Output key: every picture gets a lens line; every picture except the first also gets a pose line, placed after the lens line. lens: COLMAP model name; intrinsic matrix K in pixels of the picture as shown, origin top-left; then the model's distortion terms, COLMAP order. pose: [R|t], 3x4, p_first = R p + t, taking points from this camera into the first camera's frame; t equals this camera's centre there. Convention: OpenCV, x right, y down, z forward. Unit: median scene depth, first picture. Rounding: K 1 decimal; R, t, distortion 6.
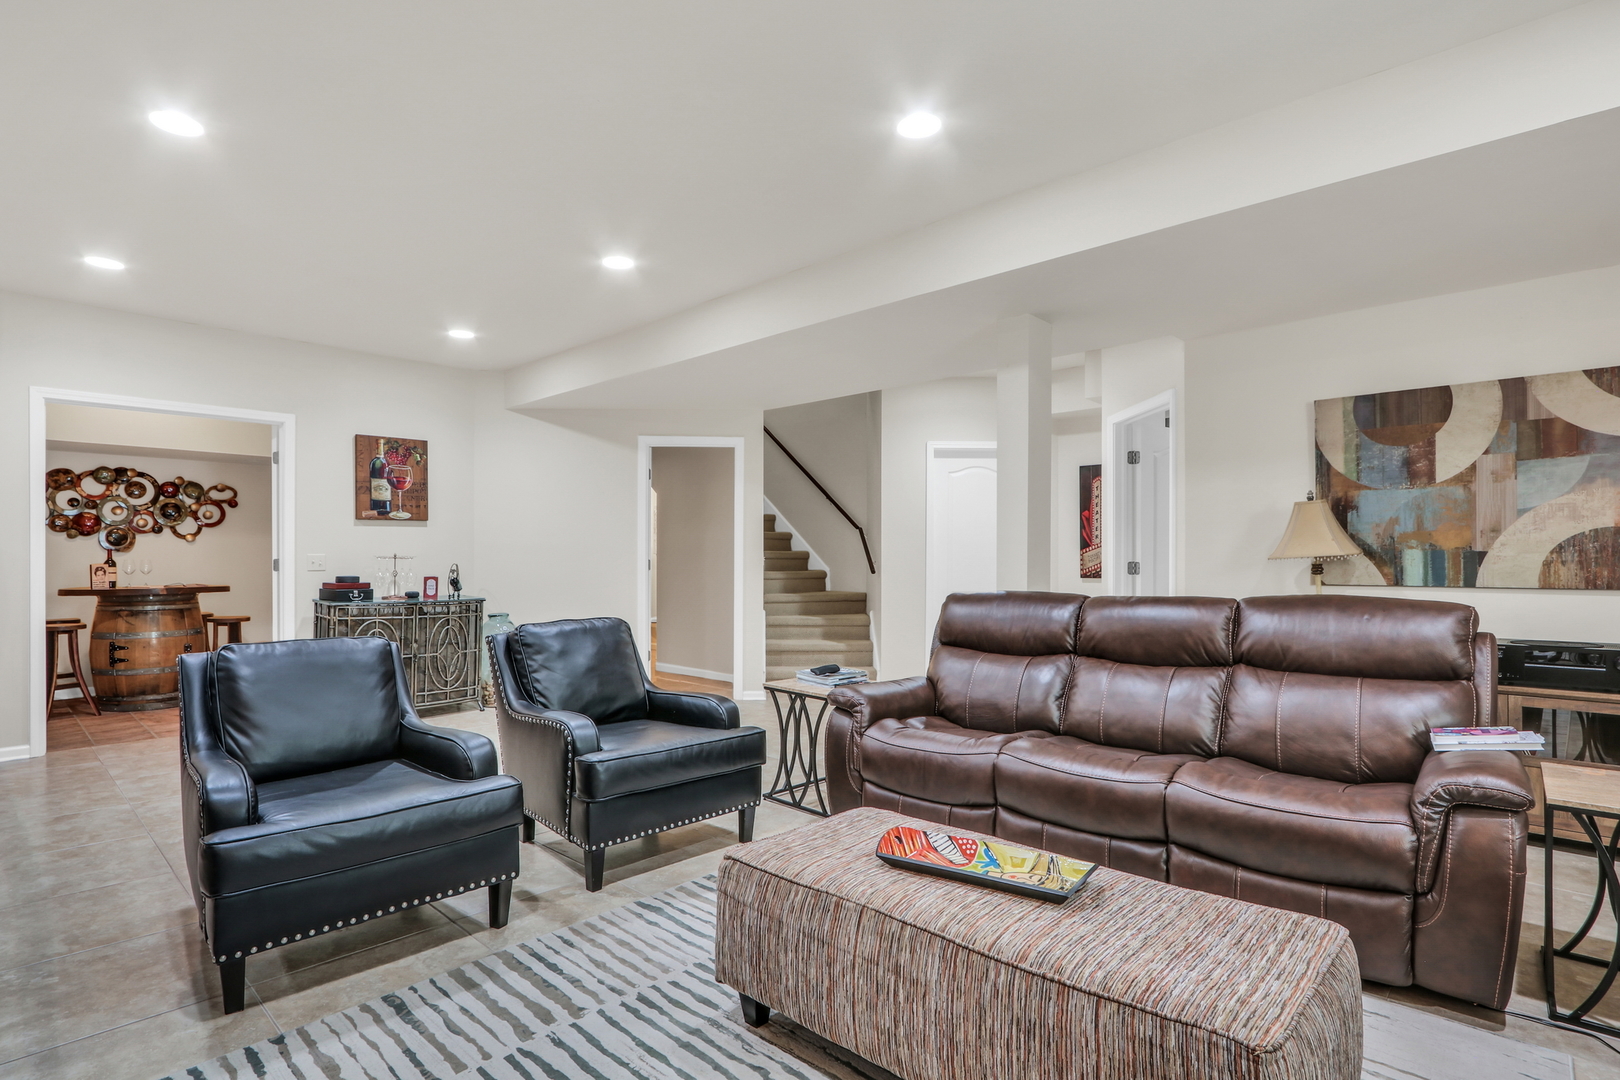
lens RADIAL K [[813.6, 0, 777.6], [0, 813.6, 558.1], [0, 0, 1]] dist [-0.004551, 0.000693]
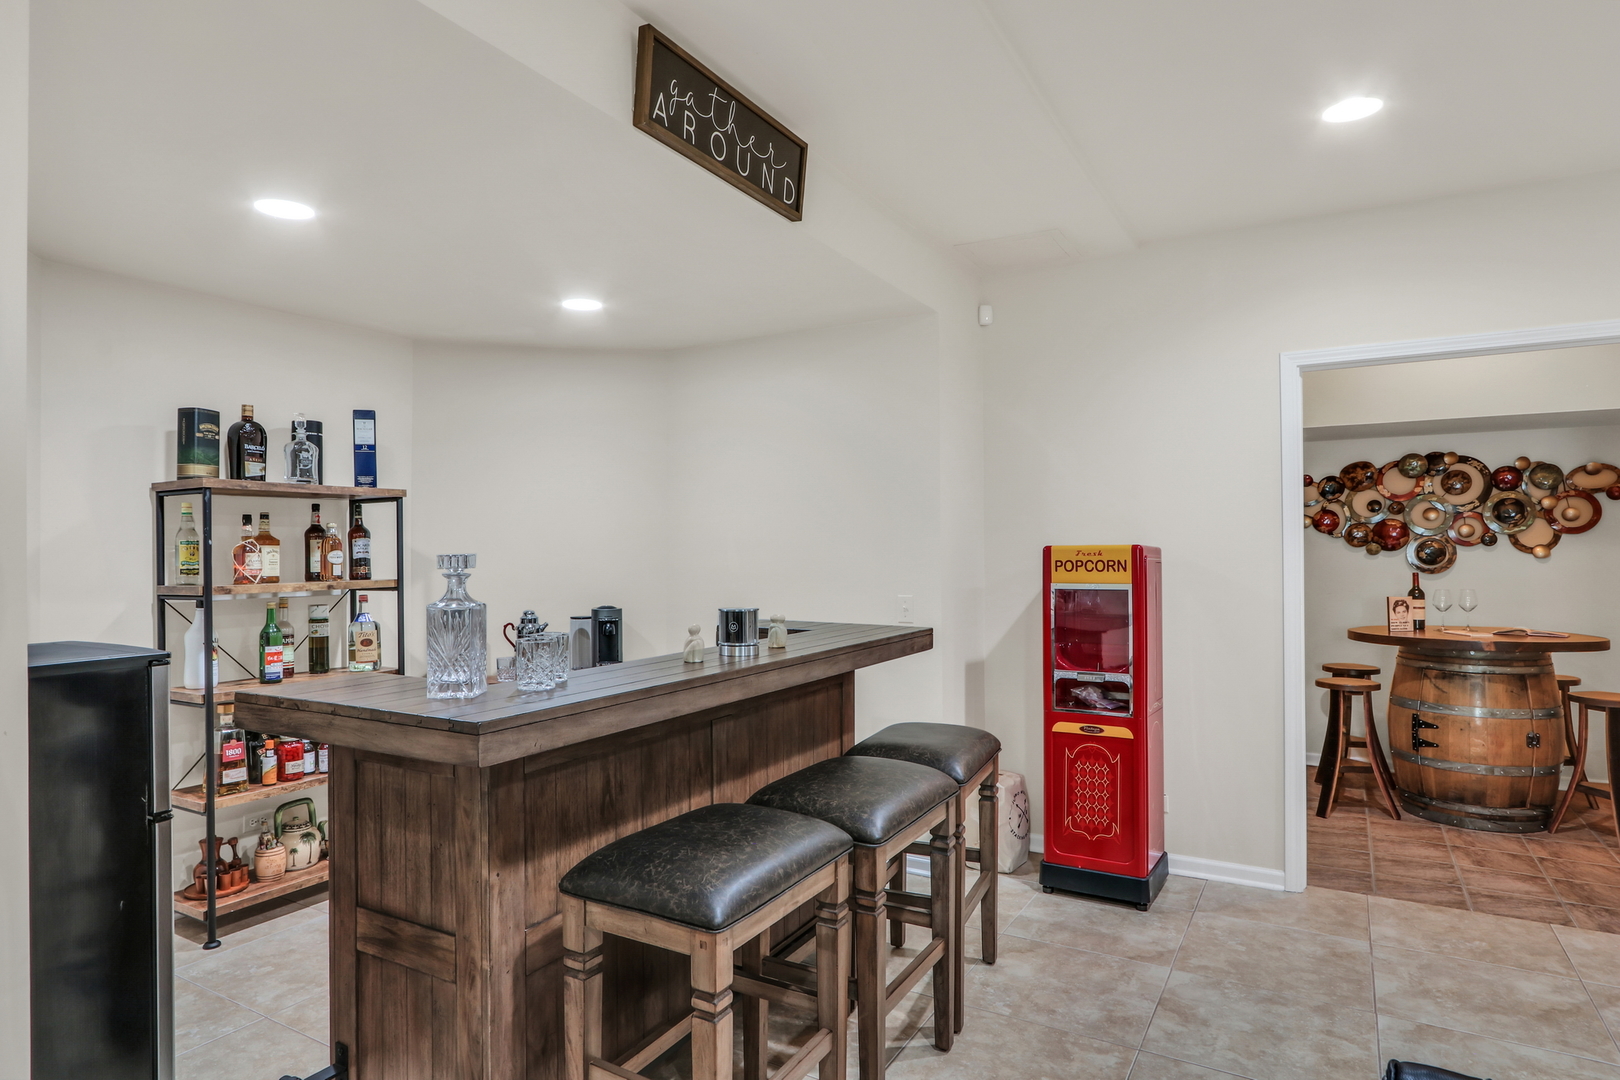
lens RADIAL K [[925.4, 0, 773.6], [0, 925.4, 540.9], [0, 0, 1]] dist [-0.009252, -0.000691]
pose [[0.229207, -0.009870, -0.973328, -0.189725], [0.004020, 0.999950, -0.009193, -0.033639], [0.973369, -0.001805, 0.229235, 0.294409]]
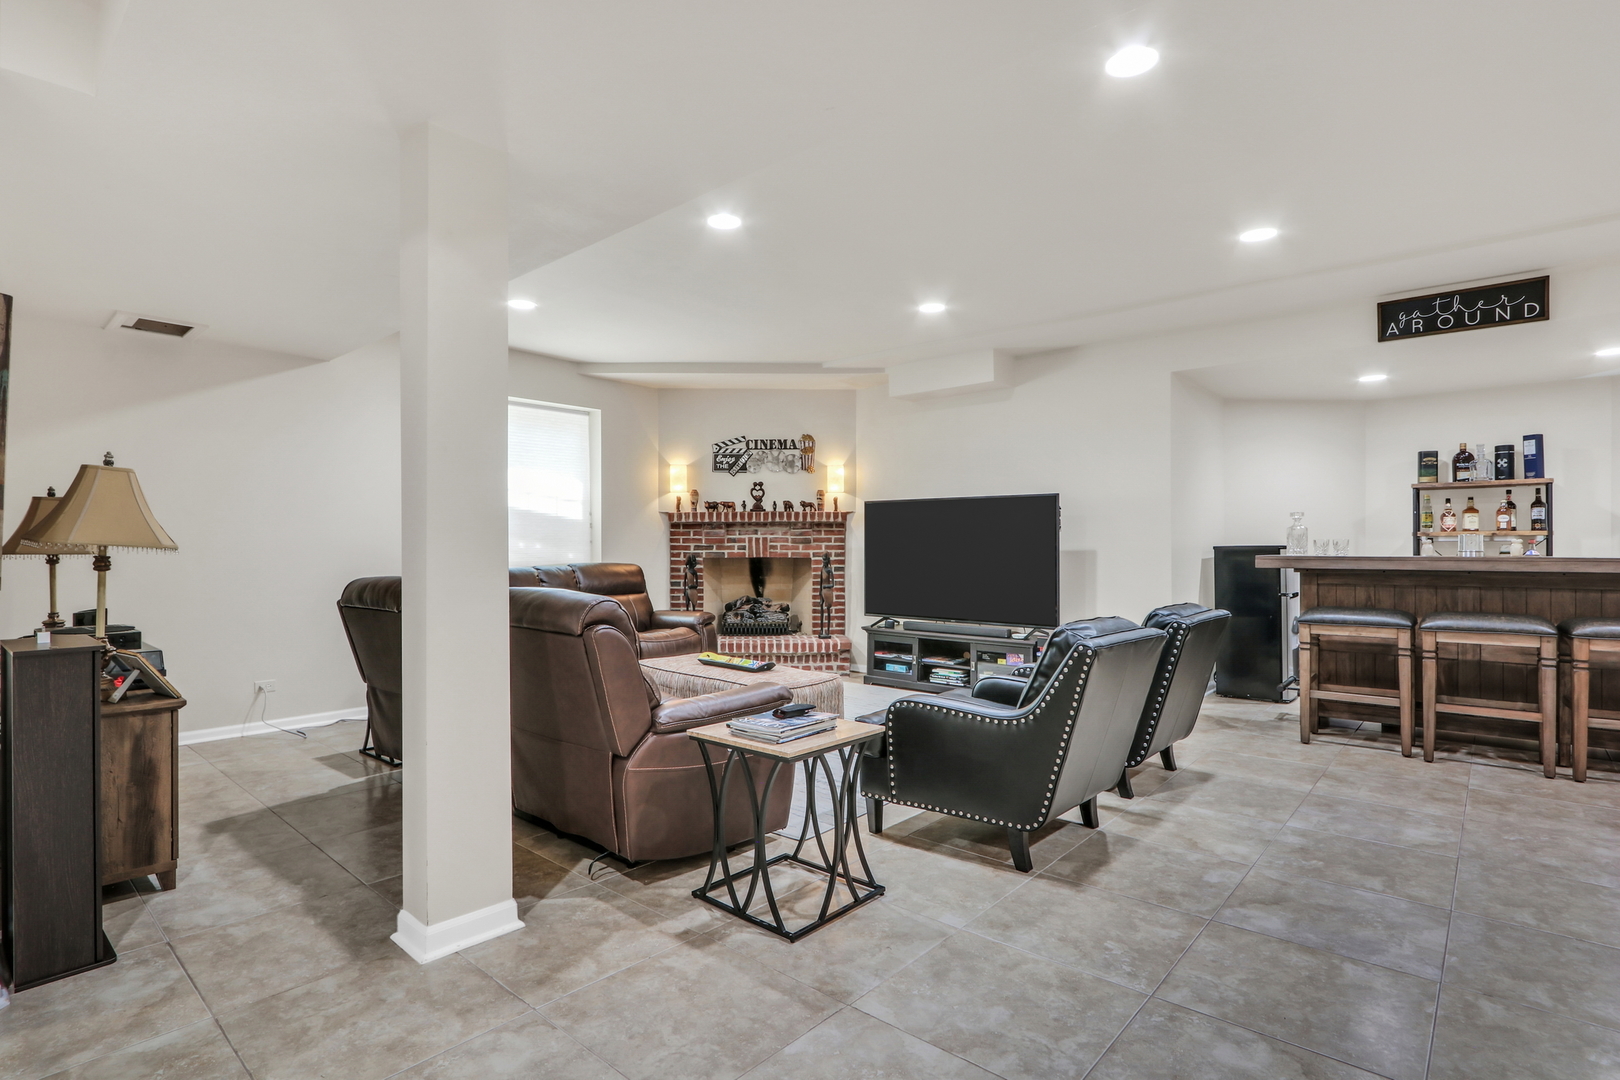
lens RADIAL K [[810.2, 0, 796.2], [0, 810.2, 548.0], [0, 0, 1]] dist [-0.004671, -0.000153]
pose [[-0.998373, 0.002512, -0.056962, 0.057755], [0.002357, 0.999993, 0.002794, -0.000370], [0.056968, 0.002655, -0.998372, 1.043826]]
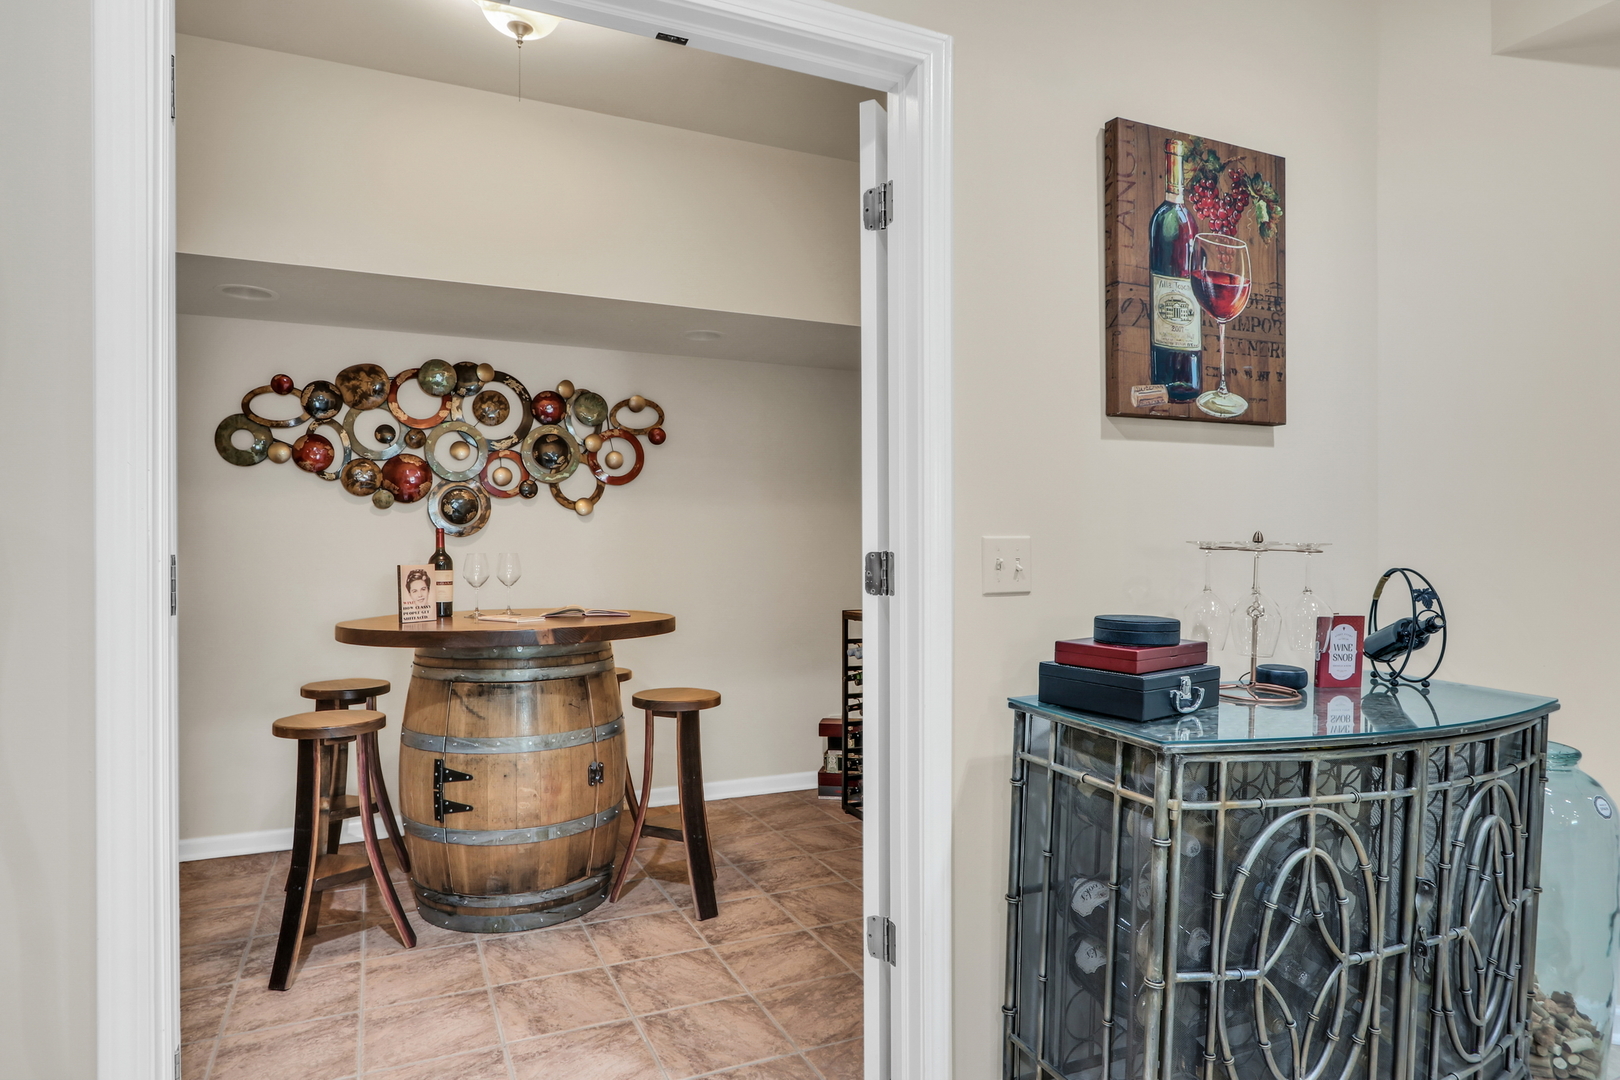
lens RADIAL K [[925.4, 0, 782.1], [0, 925.4, 547.1], [0, 0, 1]] dist [-0.009252, -0.000691]
pose [[0.930872, -0.001248, -0.365343, -0.475615], [0.001401, 0.999999, 0.000153, -0.001064], [0.365342, -0.000654, 0.930873, 0.611103]]
